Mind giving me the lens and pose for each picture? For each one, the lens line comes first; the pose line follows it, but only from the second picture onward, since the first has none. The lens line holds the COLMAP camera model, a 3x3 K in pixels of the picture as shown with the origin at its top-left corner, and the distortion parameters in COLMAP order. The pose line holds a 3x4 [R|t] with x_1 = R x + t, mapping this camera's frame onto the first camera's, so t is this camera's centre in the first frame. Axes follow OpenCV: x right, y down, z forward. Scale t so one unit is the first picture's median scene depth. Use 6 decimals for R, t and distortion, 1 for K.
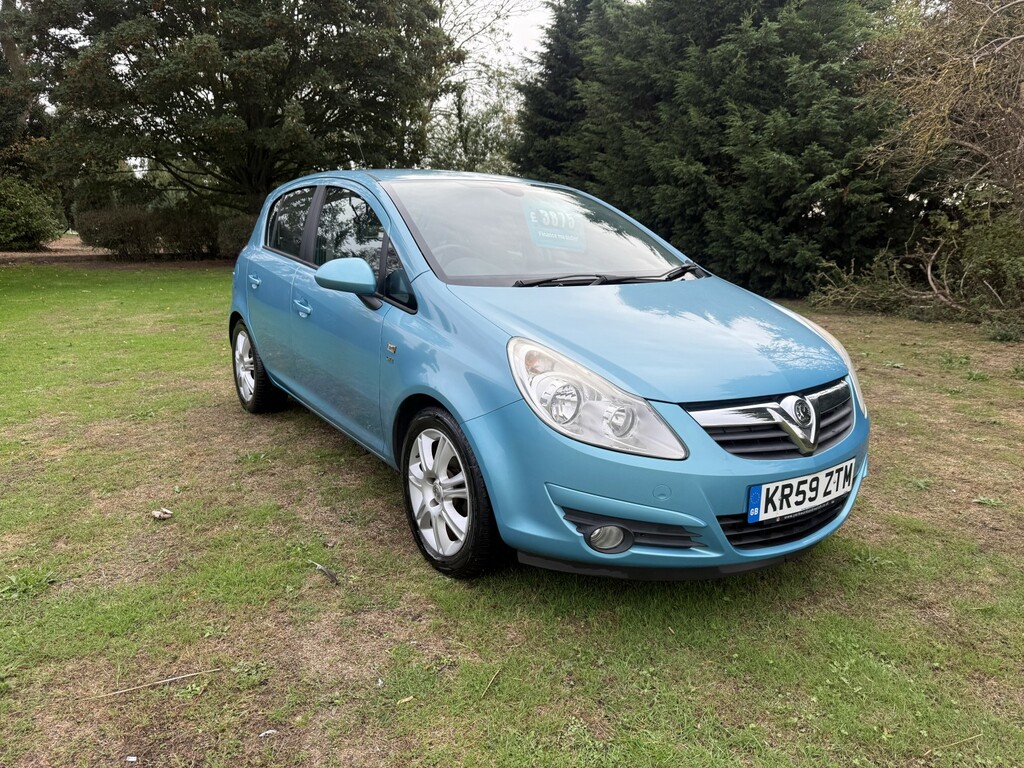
lens RADIAL K [[730.9, 0, 522.9], [0, 730.9, 383.8], [0, 0, 1]] dist [0.068960, -0.102996]
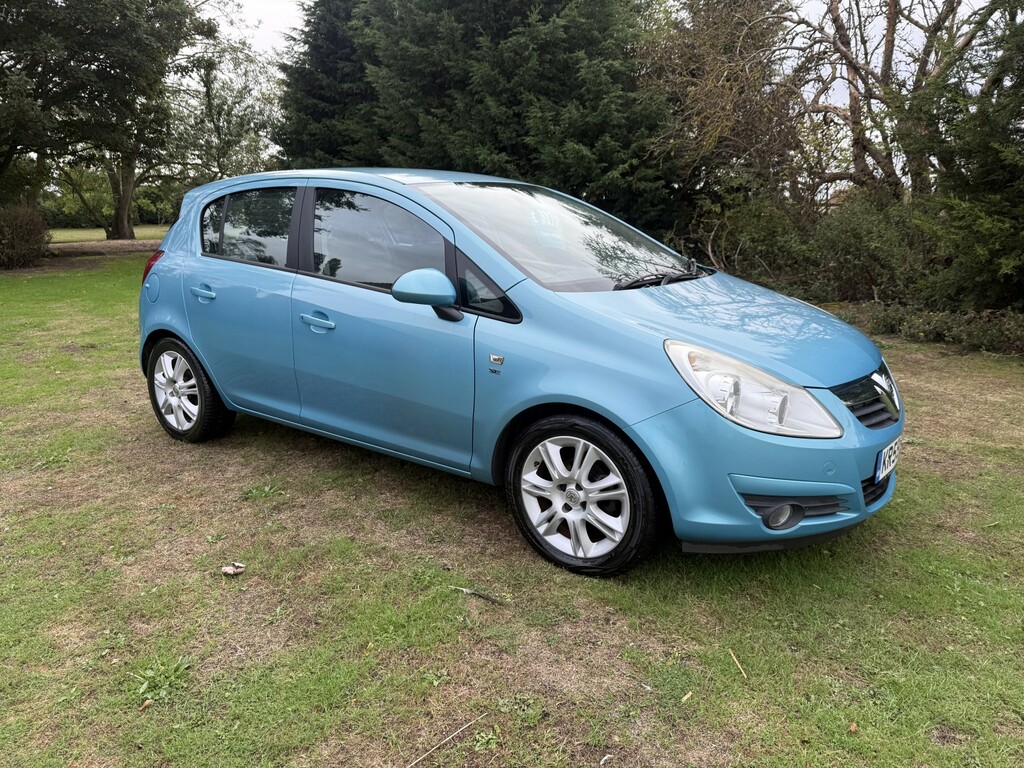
lens RADIAL K [[724.9, 0, 513.7], [0, 724.9, 388.5], [0, 0, 1]] dist [0.074413, -0.111877]
pose [[0.940362, -0.098999, 0.325451, -0.123715], [0.089224, 0.995001, 0.044867, -0.013394], [-0.328266, -0.013153, 0.944494, 0.019243]]
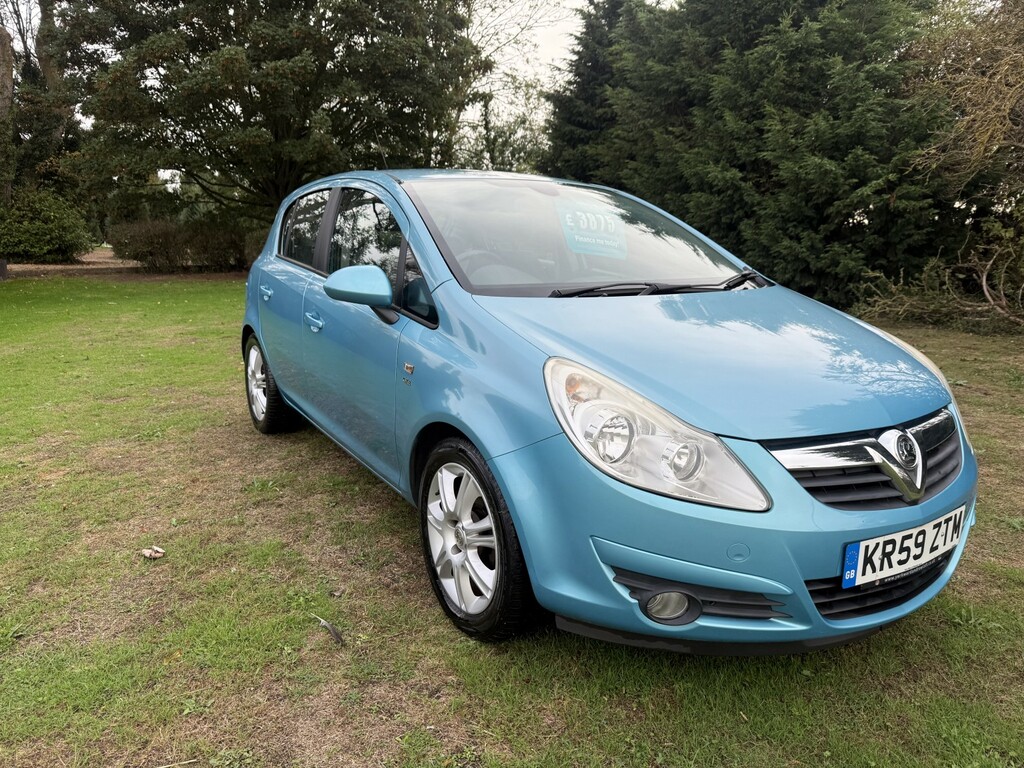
lens RADIAL K [[731.0, 0, 517.0], [0, 731.0, 386.6], [0, 0, 1]] dist [0.055129, -0.080436]
pose [[0.999086, 0.003937, -0.042554, -0.003606], [-0.004431, 0.999924, -0.011527, -0.004494], [0.042506, 0.011705, 0.999028, 0.035901]]
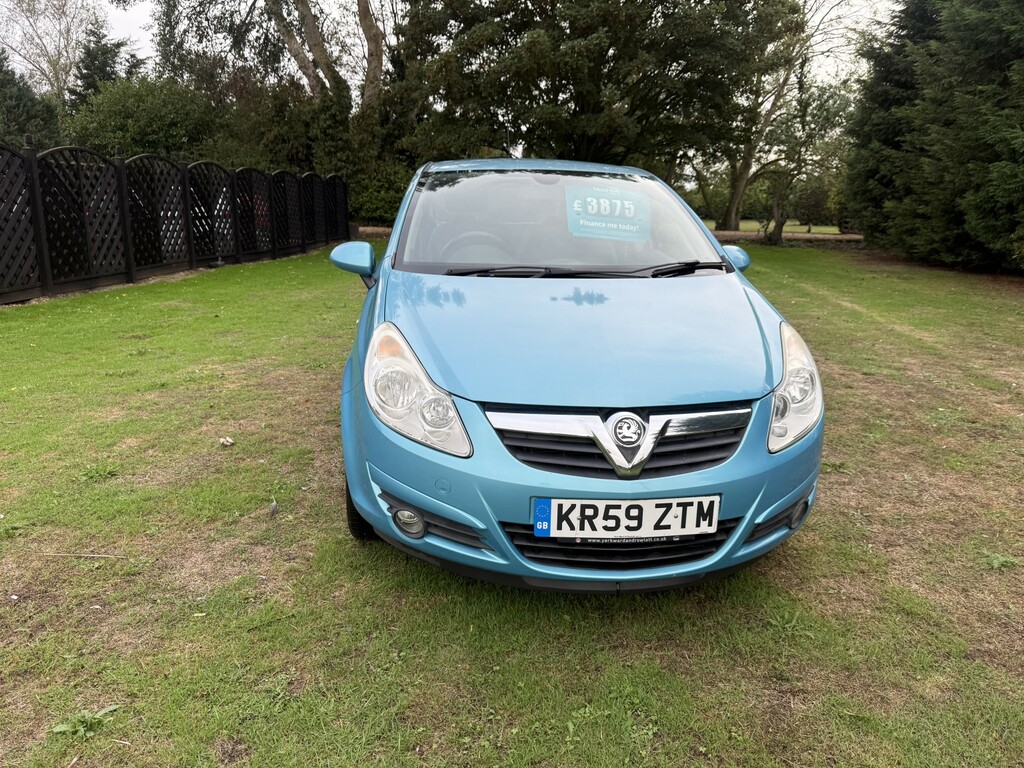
lens RADIAL K [[751.6, 0, 505.9], [0, 751.6, 382.1], [0, 0, 1]] dist [-0.005383, -0.006390]
pose [[0.875584, 0.117692, -0.468510, 0.146142], [-0.109503, 0.992977, 0.044793, -0.009742], [0.470492, 0.012083, 0.882322, 0.026150]]
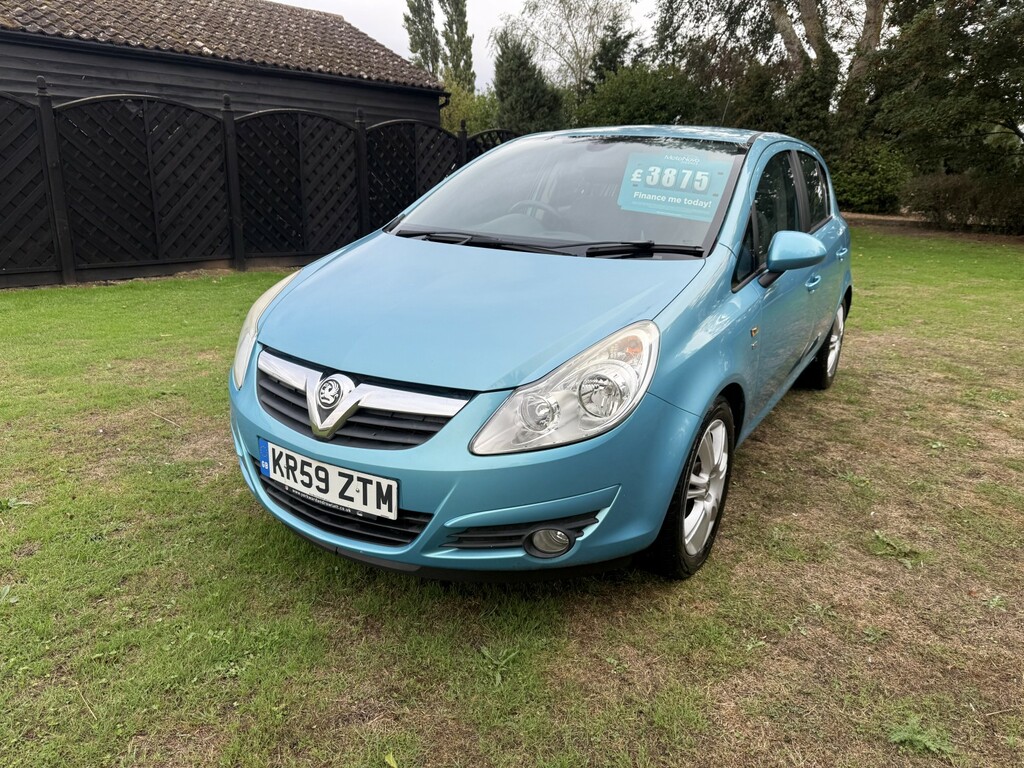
lens RADIAL K [[724.9, 0, 513.7], [0, 724.9, 388.5], [0, 0, 1]] dist [0.074413, -0.111877]
pose [[0.407545, 0.264979, -0.873895, 0.269953], [-0.222224, 0.956985, 0.186538, -0.039235], [0.885733, 0.118178, 0.448899, 0.174594]]
